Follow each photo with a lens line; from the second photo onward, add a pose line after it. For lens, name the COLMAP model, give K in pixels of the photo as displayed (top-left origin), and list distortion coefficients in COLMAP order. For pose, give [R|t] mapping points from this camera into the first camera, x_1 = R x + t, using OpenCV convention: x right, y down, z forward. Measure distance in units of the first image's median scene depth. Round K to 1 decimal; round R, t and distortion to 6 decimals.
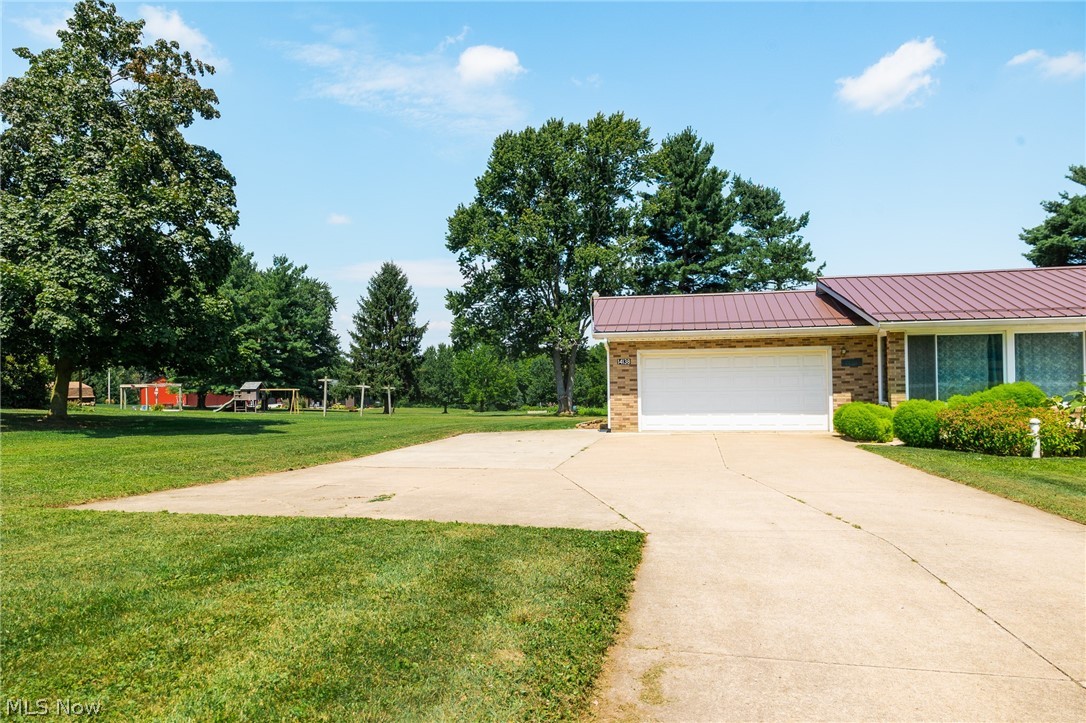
lens RADIAL K [[734.6, 0, 536.9], [0, 734.6, 366.7], [0, 0, 1]] dist [0.008923, 0.000811]
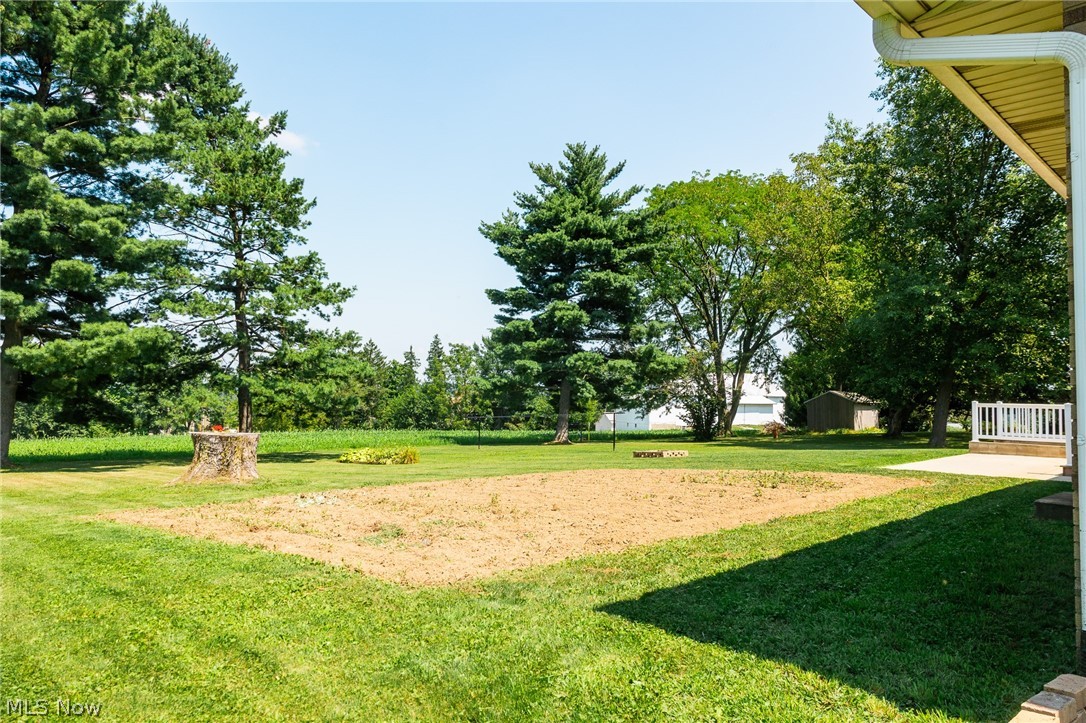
lens RADIAL K [[734.6, 0, 532.6], [0, 734.6, 363.6], [0, 0, 1]] dist [0.008923, 0.000811]
pose [[0.566342, 0.059164, 0.822044, 0.003752], [-0.030328, 0.998241, -0.050951, 0.055087], [-0.823612, 0.003925, 0.567140, 1.441229]]
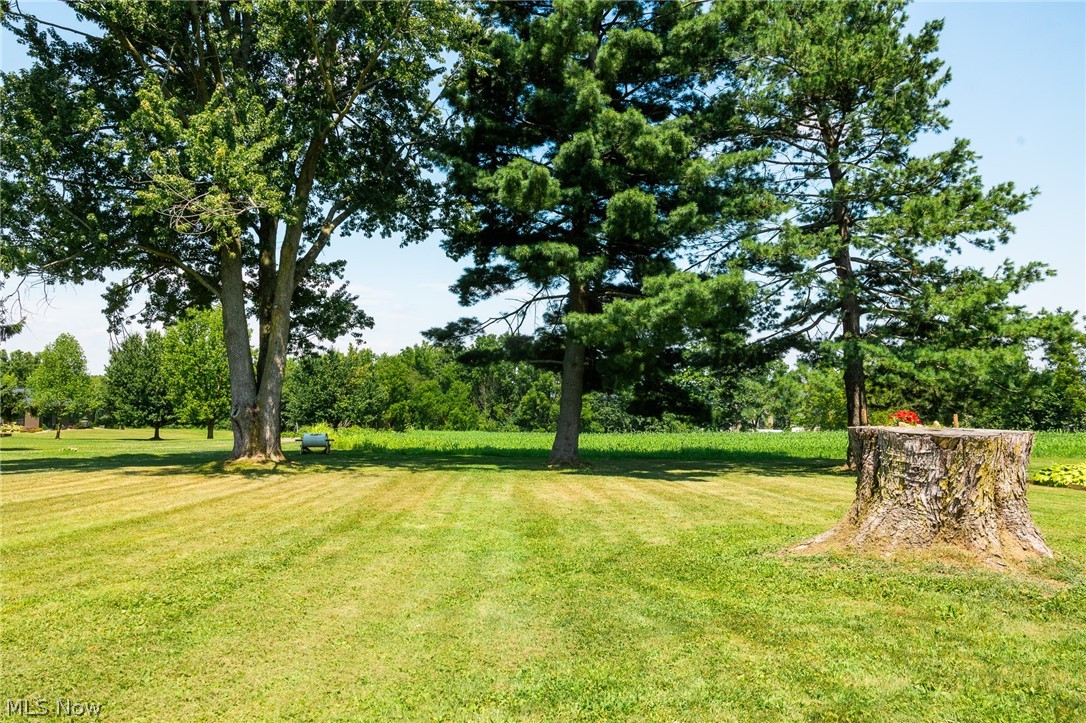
lens RADIAL K [[734.6, 0, 538.6], [0, 734.6, 360.9], [0, 0, 1]] dist [0.008923, 0.000811]
pose [[0.968803, 0.022480, 0.246810, 0.242406], [-0.014066, 0.999260, -0.035803, 0.085879], [-0.247433, 0.031214, 0.968402, 1.925528]]
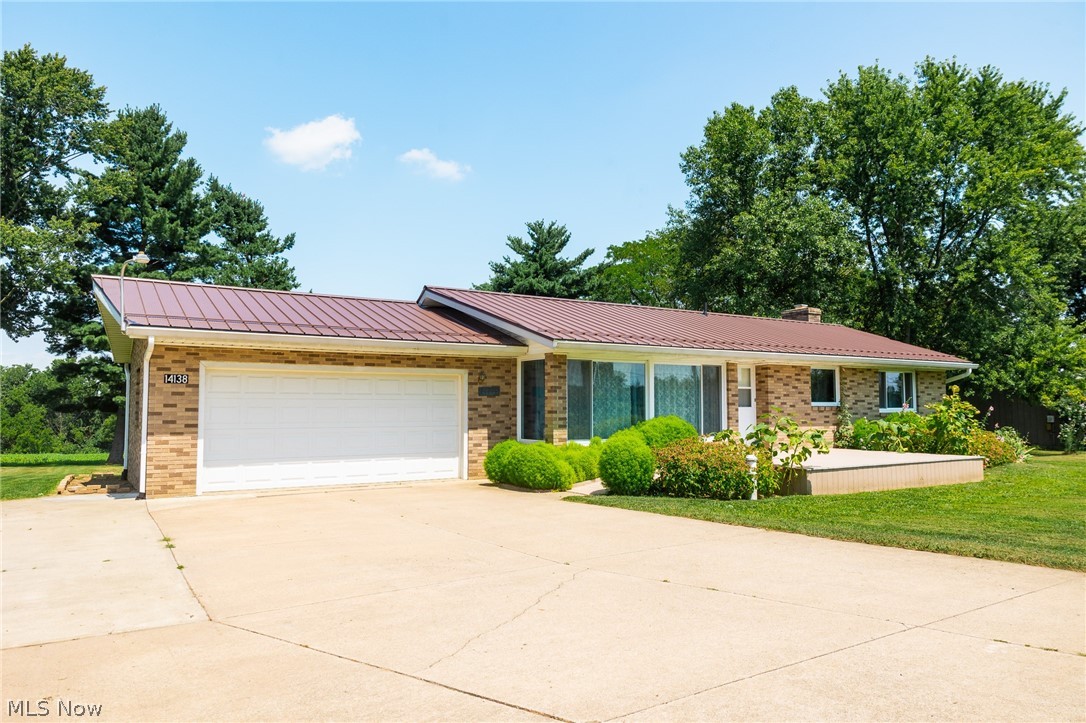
lens RADIAL K [[734.6, 0, 548.1], [0, 734.6, 365.0], [0, 0, 1]] dist [0.008923, 0.000811]
pose [[0.722168, 0.054804, 0.689544, -0.078322], [-0.016632, 0.997944, -0.061896, 0.013969], [-0.691518, 0.033231, 0.721594, 0.356440]]
